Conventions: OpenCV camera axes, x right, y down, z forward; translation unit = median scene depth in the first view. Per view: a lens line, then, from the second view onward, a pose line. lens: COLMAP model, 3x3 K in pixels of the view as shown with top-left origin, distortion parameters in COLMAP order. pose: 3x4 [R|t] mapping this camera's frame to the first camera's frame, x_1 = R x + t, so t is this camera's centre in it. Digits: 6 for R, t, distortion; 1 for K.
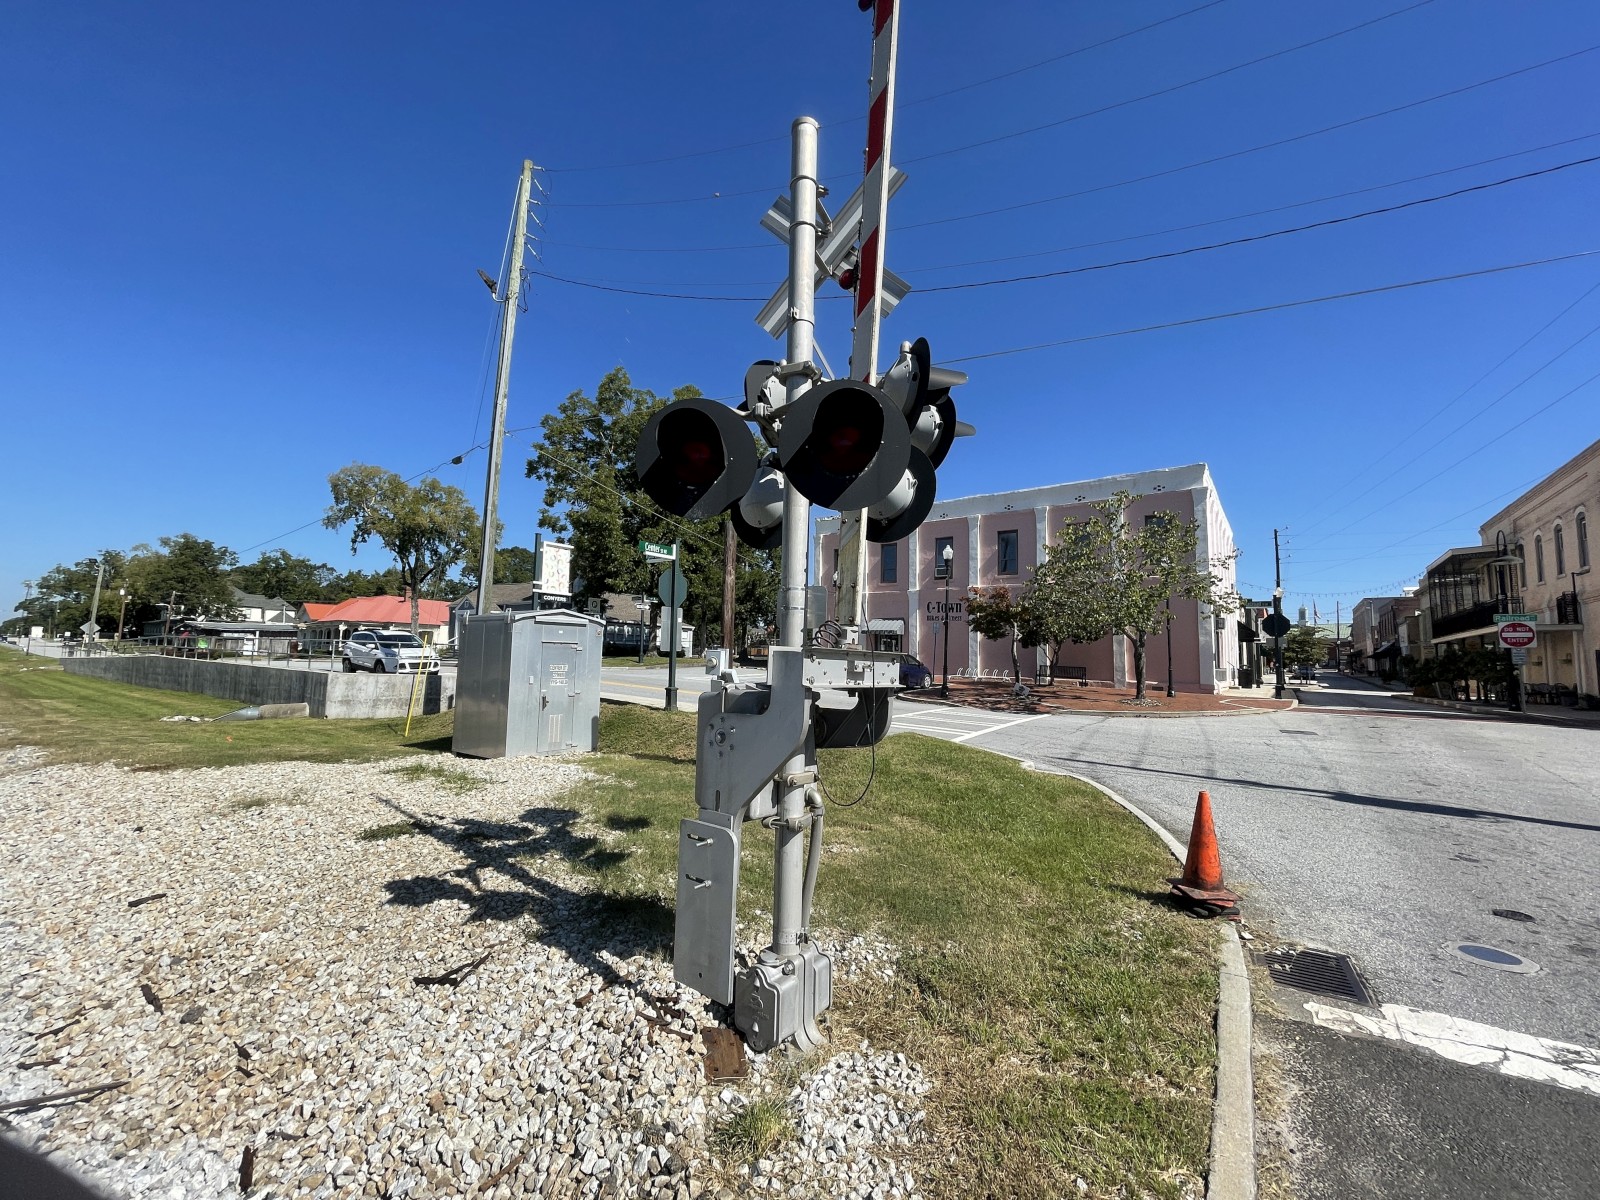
lens RADIAL K [[645.4, 0, 802.0], [0, 645.4, 596.7], [0, 0, 1]] dist [0.000347, -0.000455]
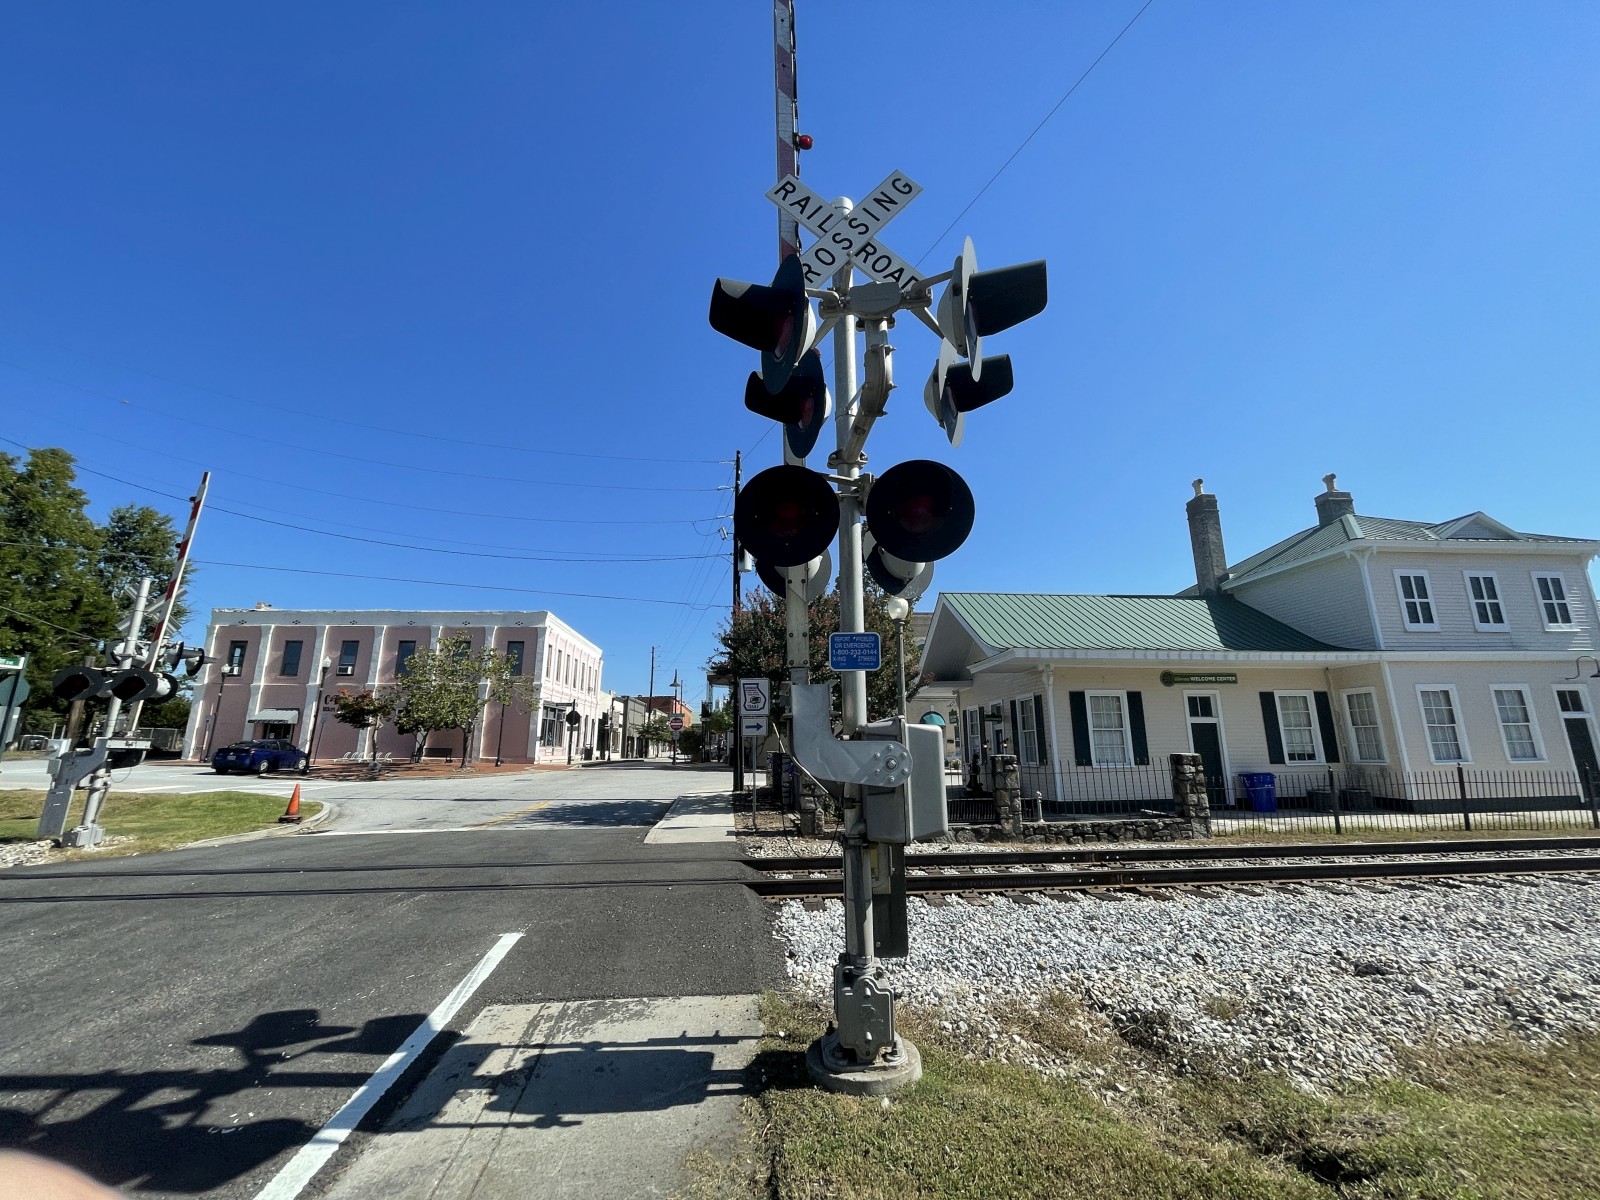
lens RADIAL K [[645.4, 0, 804.5], [0, 645.4, 595.8], [0, 0, 1]] dist [0.000347, -0.000455]
pose [[0.738980, 0.127653, 0.661523, 0.065950], [-0.040774, 0.988560, -0.145213, -0.058900], [-0.672492, 0.080336, 0.735731, -0.748729]]
